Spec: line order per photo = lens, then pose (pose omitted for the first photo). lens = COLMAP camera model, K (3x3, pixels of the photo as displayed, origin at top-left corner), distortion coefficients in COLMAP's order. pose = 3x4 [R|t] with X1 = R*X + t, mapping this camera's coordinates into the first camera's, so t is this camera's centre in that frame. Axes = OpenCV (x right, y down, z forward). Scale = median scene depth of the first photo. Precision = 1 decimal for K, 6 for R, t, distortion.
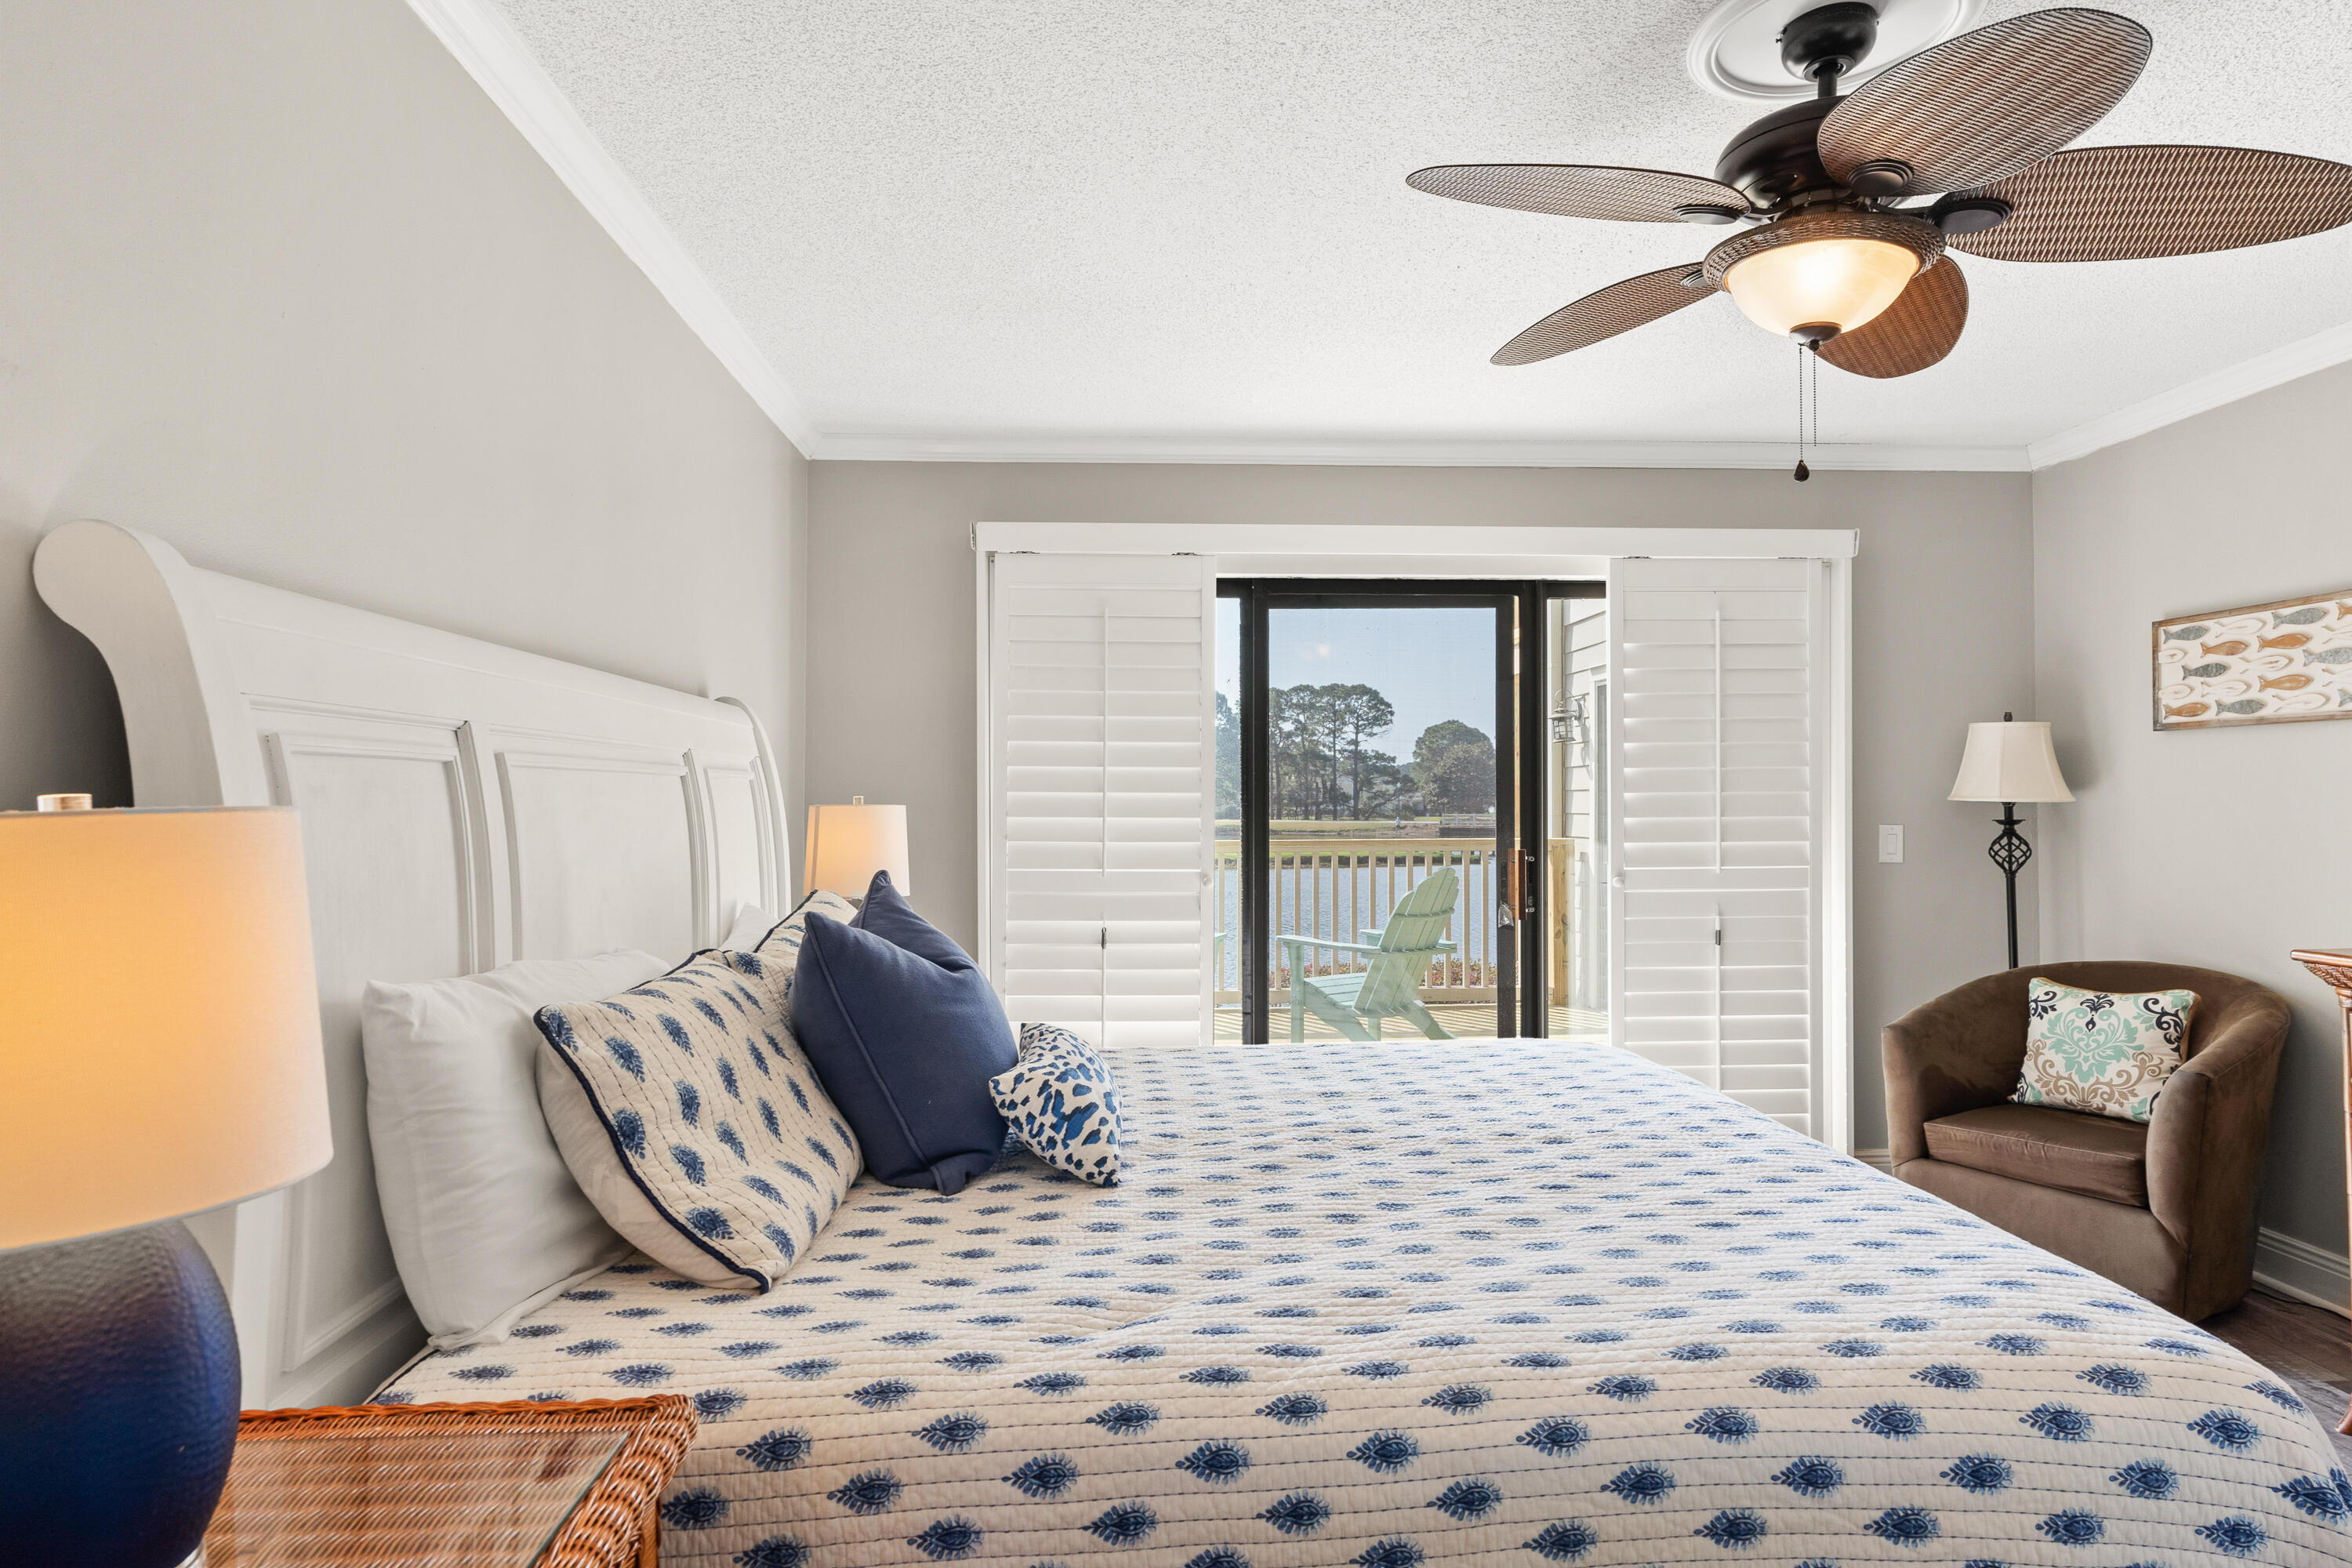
lens RADIAL K [[1306.7, 0, 1147.3], [0, 1306.7, 766.3], [0, 0, 1]] dist [-0.009192, 0.005583]
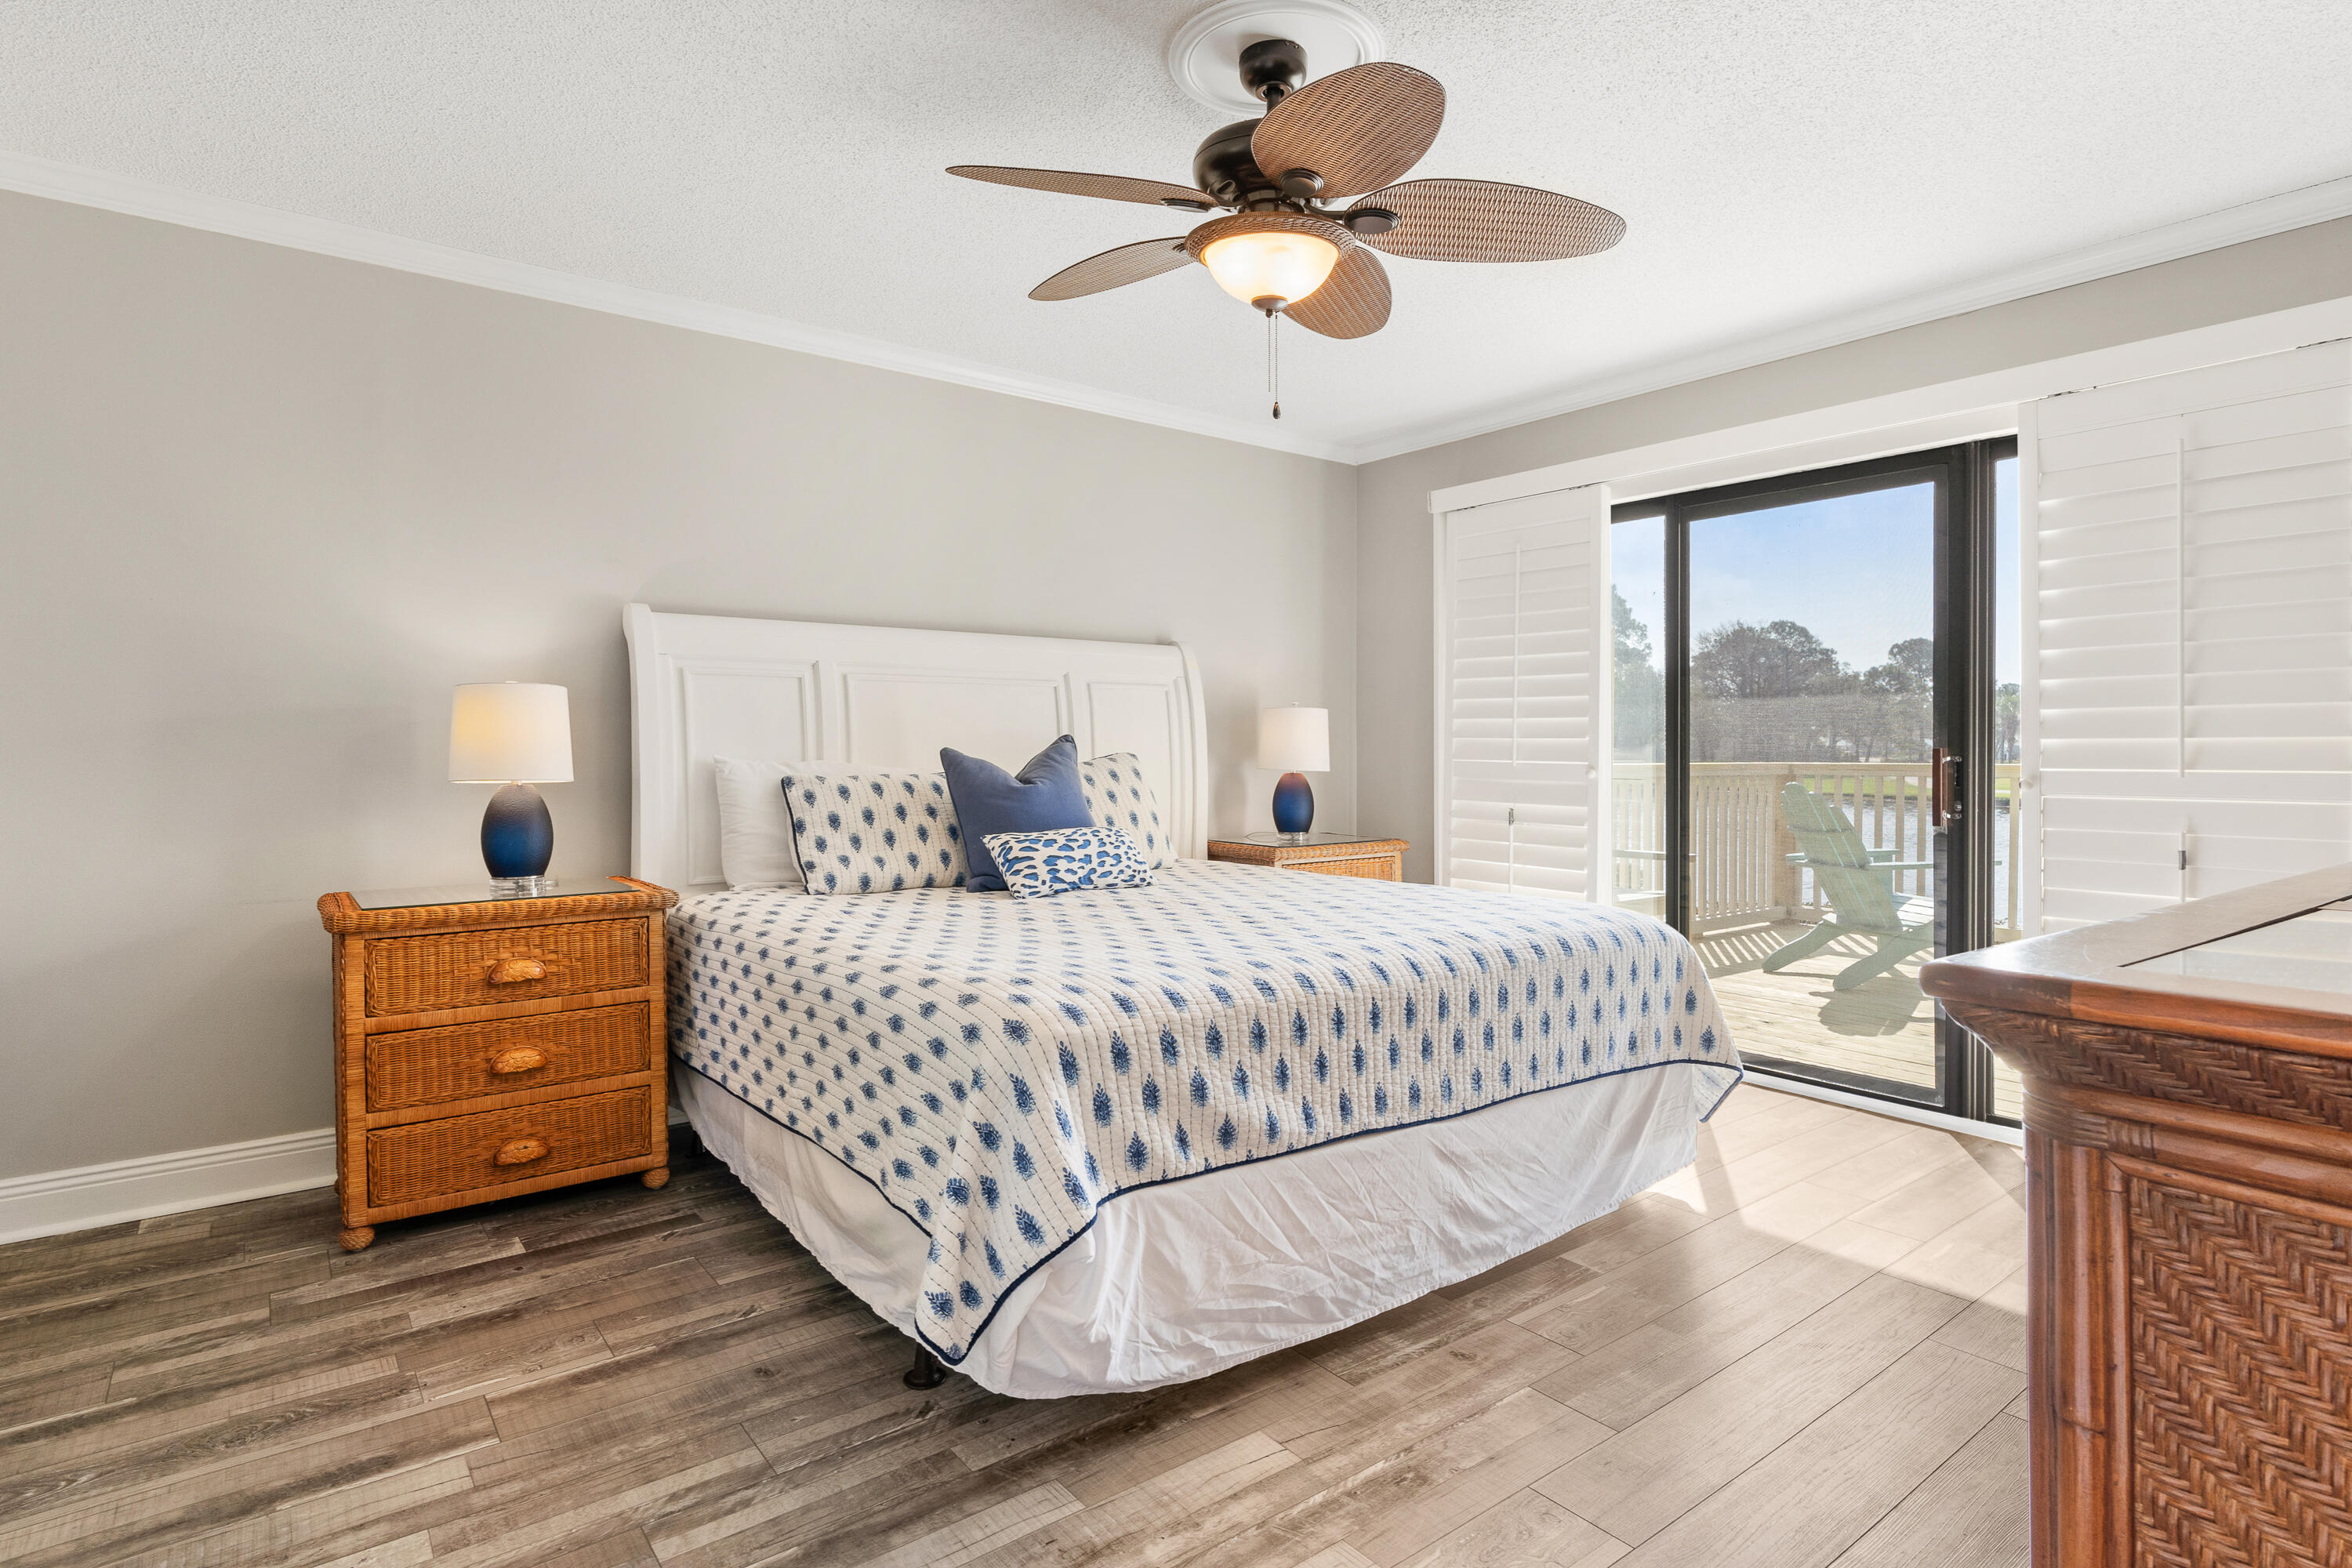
lens RADIAL K [[1195.7, 0, 1210.8], [0, 1195.7, 754.3], [0, 0, 1]] dist [0.037895, 0.000257]
pose [[0.601963, 0.007460, -0.798489, 0.870479], [0.019834, 0.999508, 0.024291, 0.050191], [0.798277, -0.030459, 0.601519, 0.126255]]
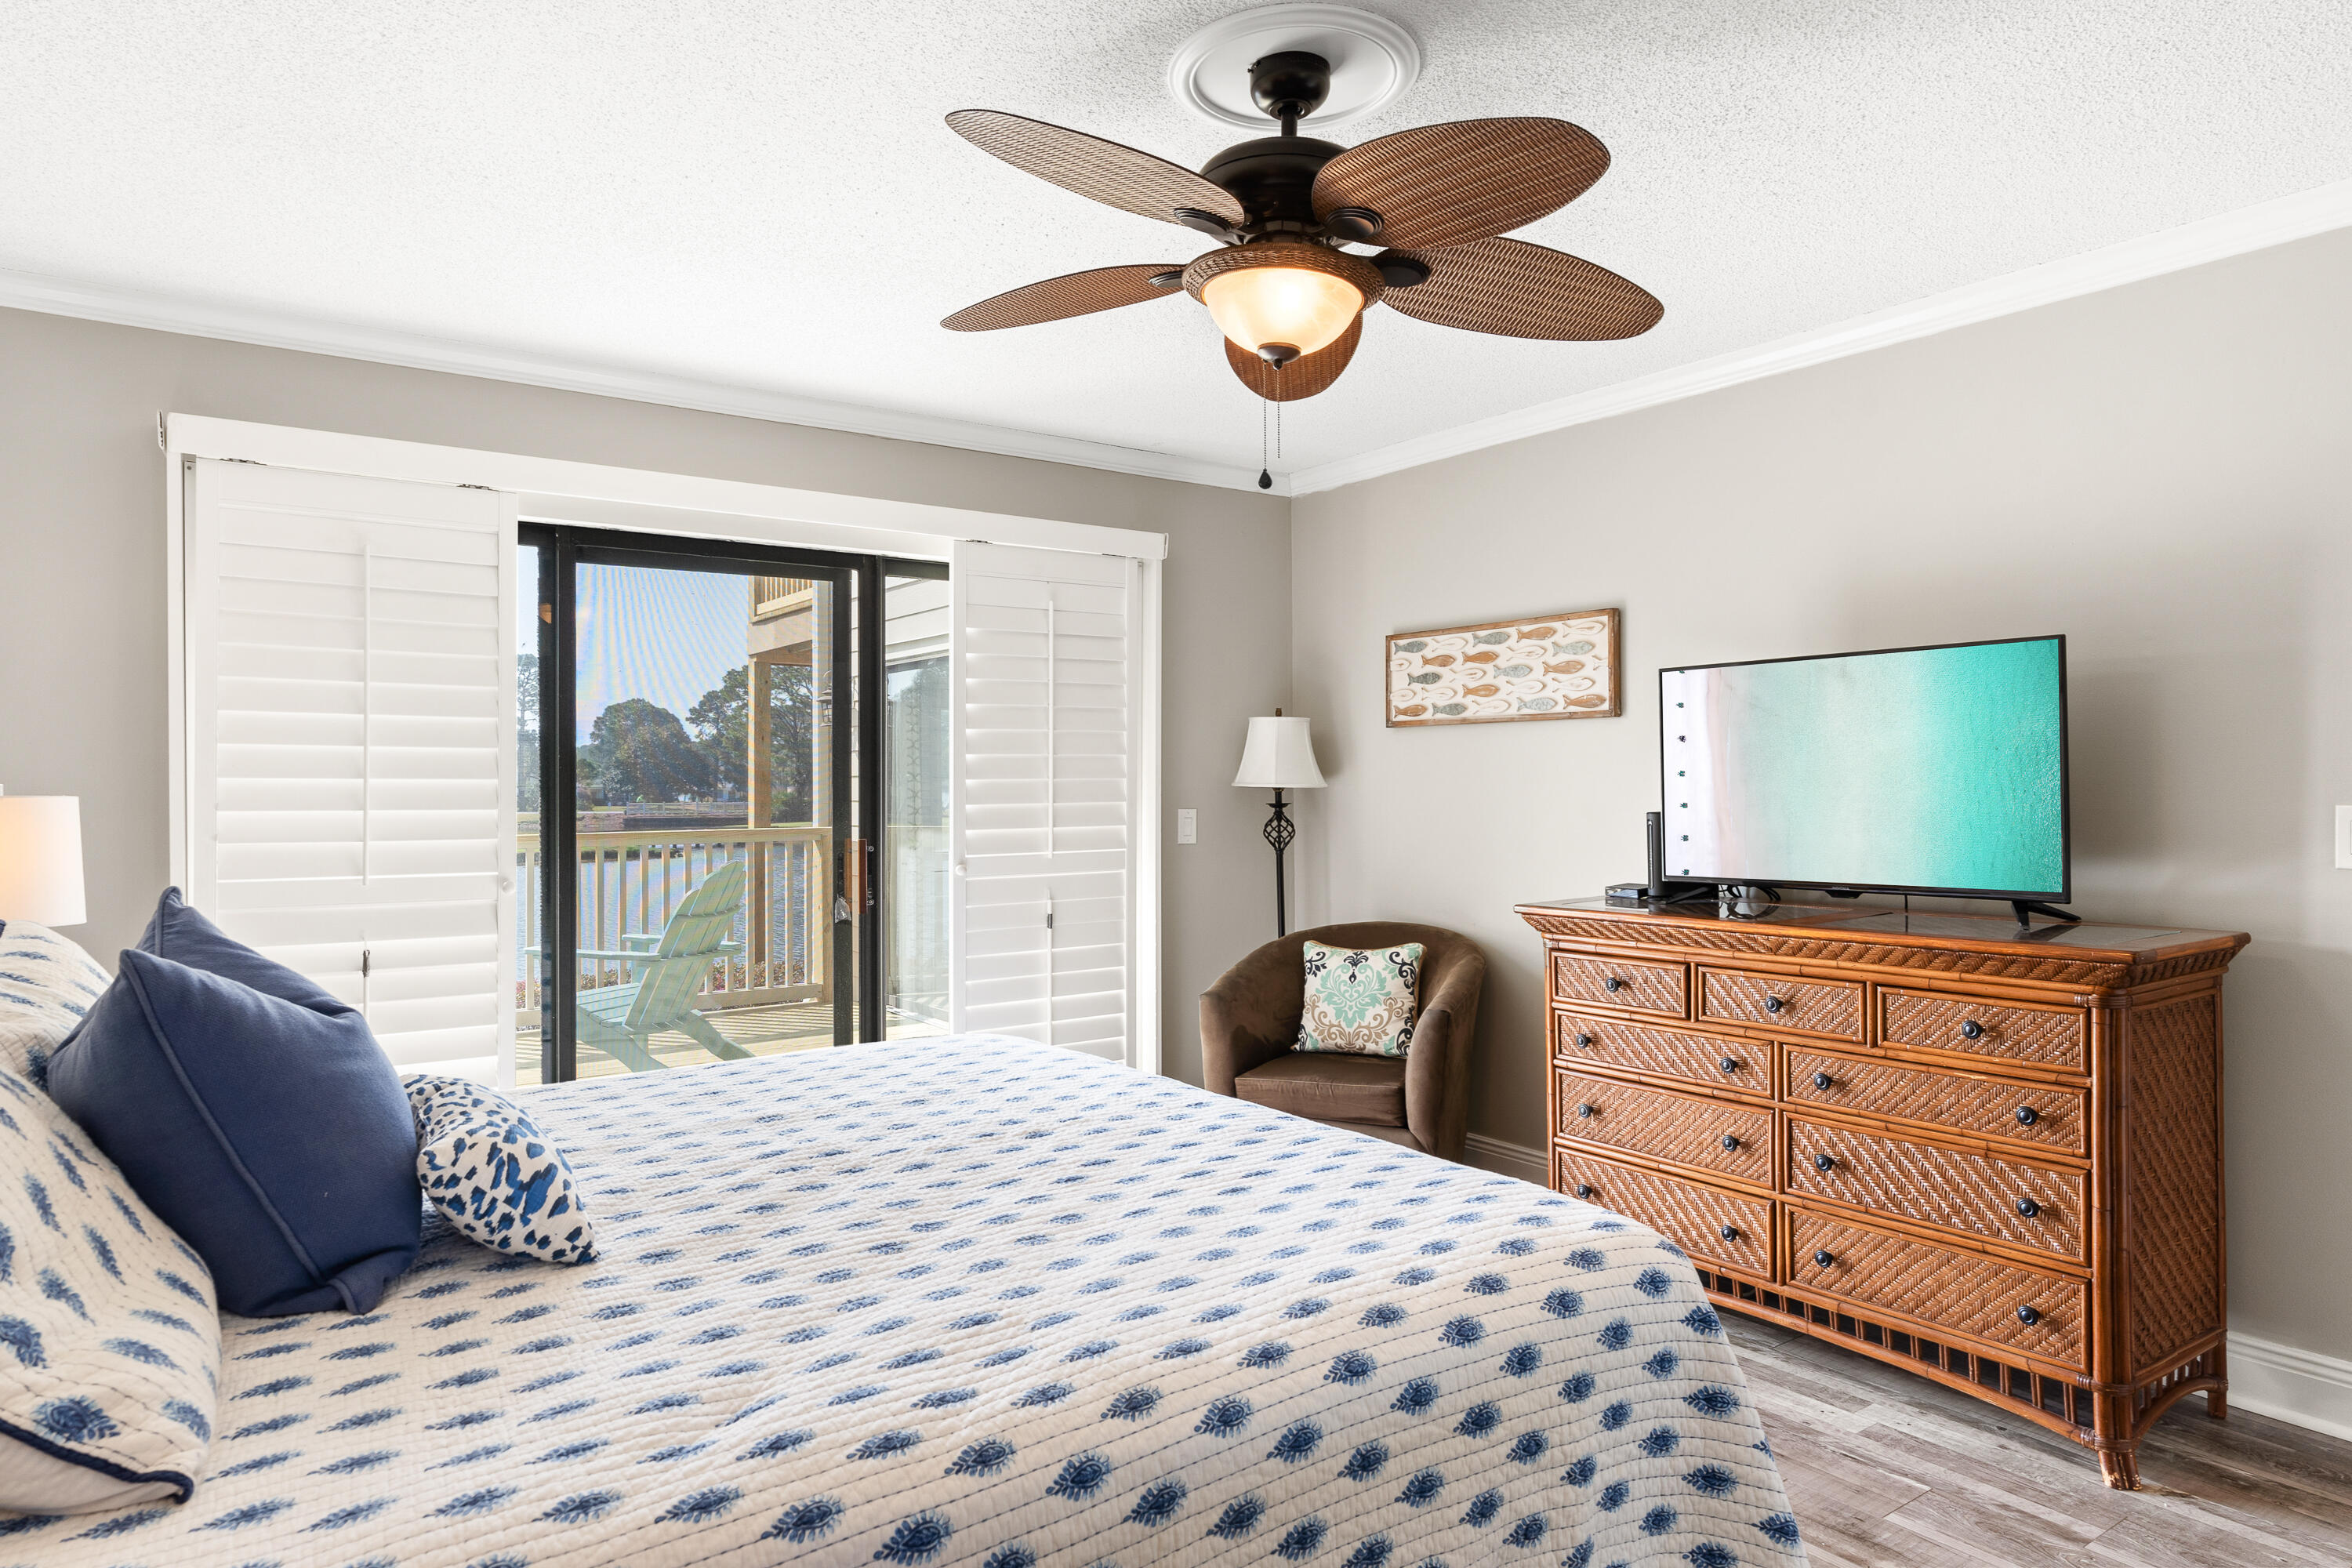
lens RADIAL K [[1405.9, 0, 1125.3], [0, 1405.9, 764.7], [0, 0, 1]] dist [-0.005730, 0.002793]
pose [[0.843195, 0.005623, 0.537578, -0.129875], [-0.010825, 0.999920, 0.006519, 0.001216], [-0.537499, -0.011316, 0.843189, 0.050489]]
